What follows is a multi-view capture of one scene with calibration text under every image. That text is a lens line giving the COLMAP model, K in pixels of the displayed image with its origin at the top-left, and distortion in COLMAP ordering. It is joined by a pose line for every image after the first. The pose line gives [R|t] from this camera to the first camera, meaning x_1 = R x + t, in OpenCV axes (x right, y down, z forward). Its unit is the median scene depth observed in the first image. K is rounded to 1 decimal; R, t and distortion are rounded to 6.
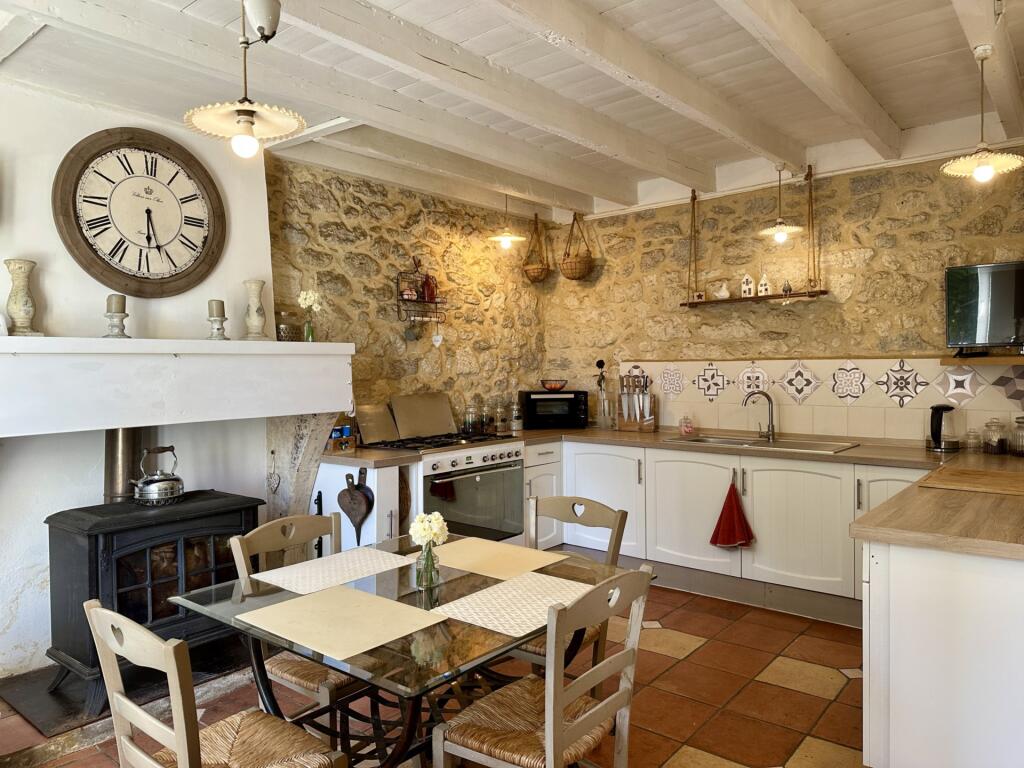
lens RADIAL K [[715.1, 0, 511.3], [0, 715.1, 384.8], [0, 0, 1]] dist [0.059224, -0.056575]
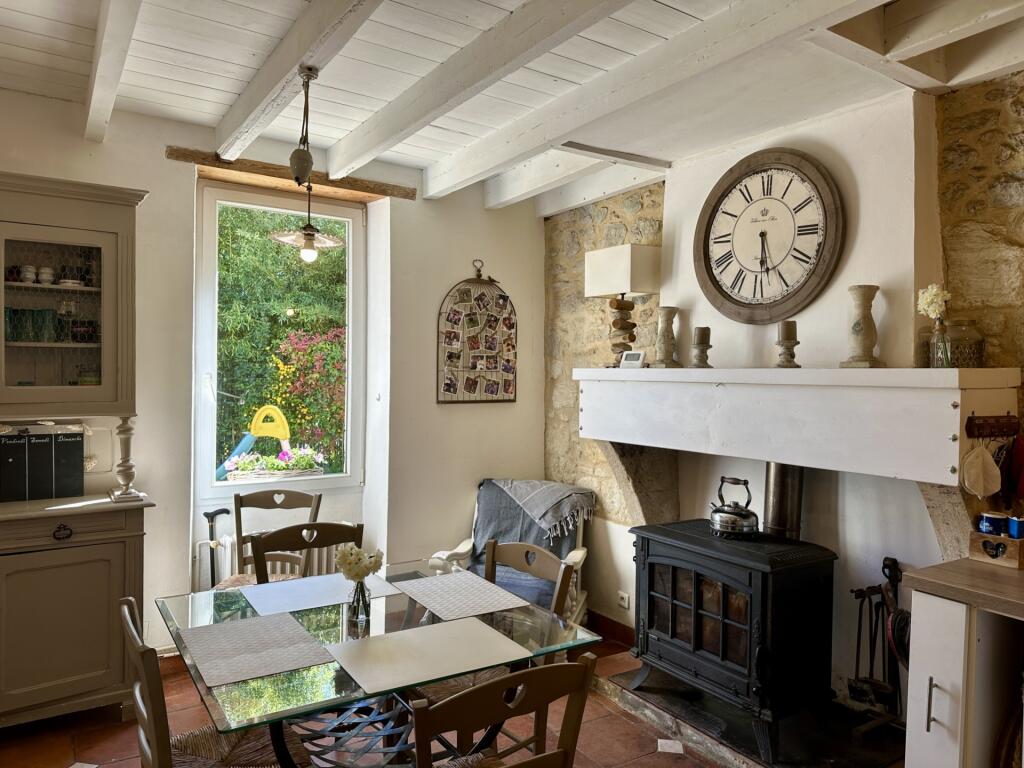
lens RADIAL K [[715.1, 0, 511.7], [0, 715.1, 386.5], [0, 0, 1]] dist [0.059224, -0.056575]
pose [[-0.297850, 0.024049, -0.954310, 0.513692], [-0.040465, 0.998466, 0.037791, -0.060760], [0.953755, 0.049872, -0.296420, 0.975606]]
